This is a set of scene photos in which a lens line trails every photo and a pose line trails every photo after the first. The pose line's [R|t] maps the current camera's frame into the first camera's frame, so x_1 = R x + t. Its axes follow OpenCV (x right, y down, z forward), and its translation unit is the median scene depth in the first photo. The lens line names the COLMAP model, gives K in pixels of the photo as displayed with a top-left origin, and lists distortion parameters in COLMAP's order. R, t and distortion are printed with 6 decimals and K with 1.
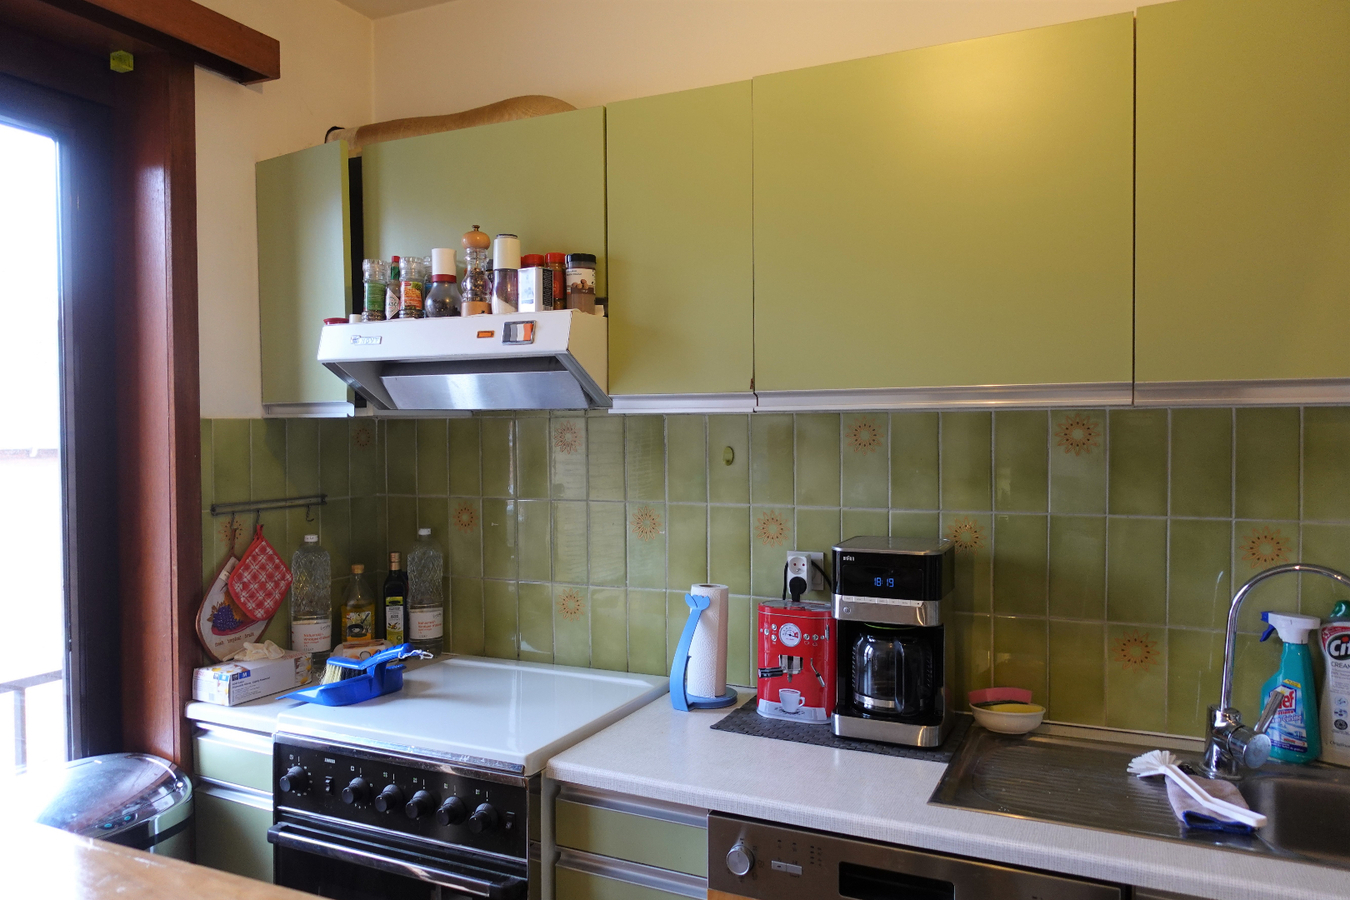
lens RADIAL K [[958.1, 0, 676.5], [0, 958.1, 450.3], [0, 0, 1]] dist [0.004160, 0.005341]
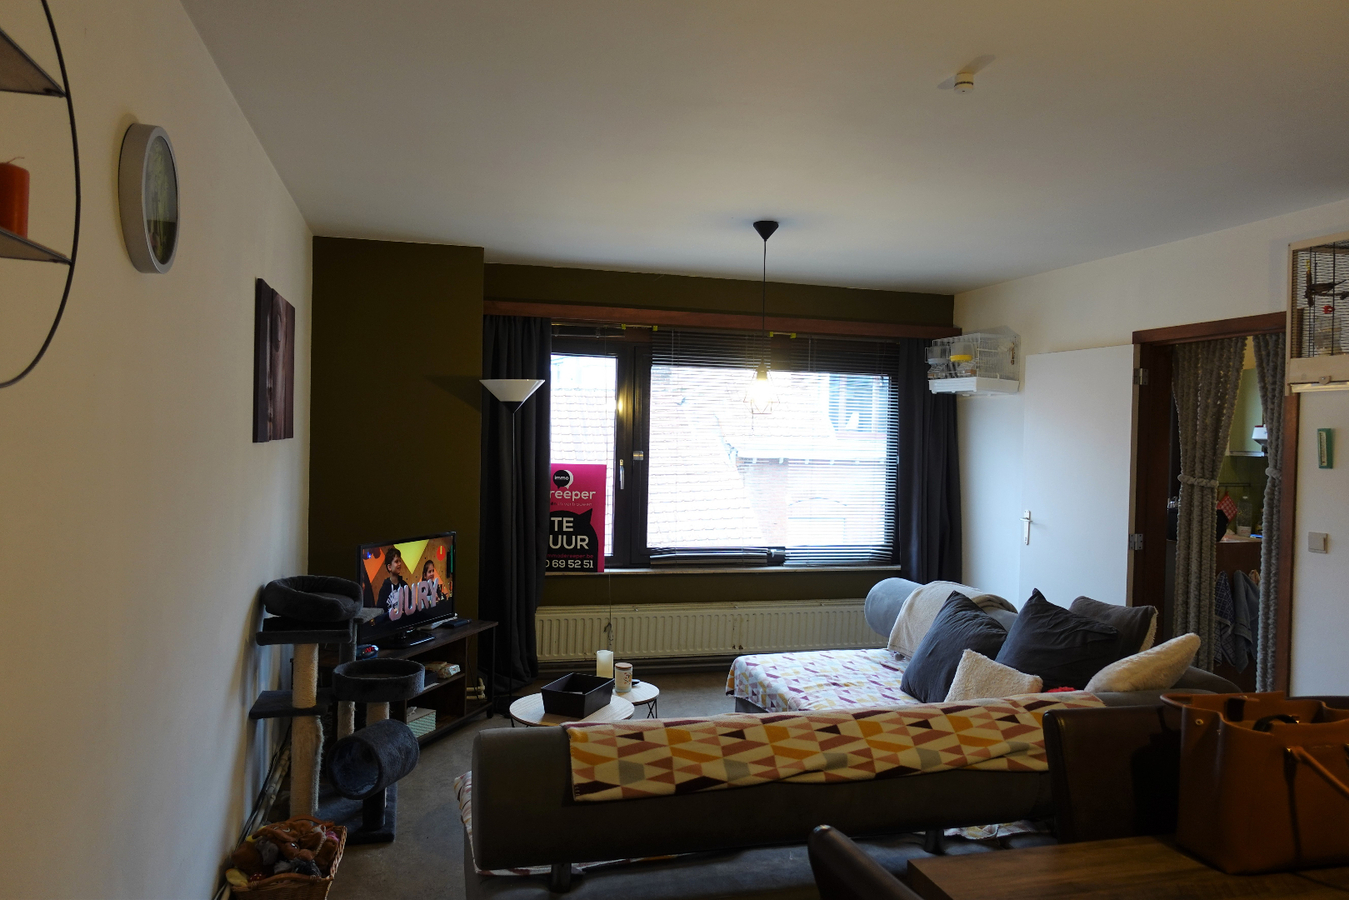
lens RADIAL K [[957.4, 0, 676.1], [0, 957.4, 458.1], [0, 0, 1]] dist [0.004160, 0.005341]
pose [[0.639093, 0.022807, -0.768791, 0.165747], [-0.049580, 0.998703, -0.011589, 0.020428], [0.767530, 0.045523, 0.639395, -0.484103]]
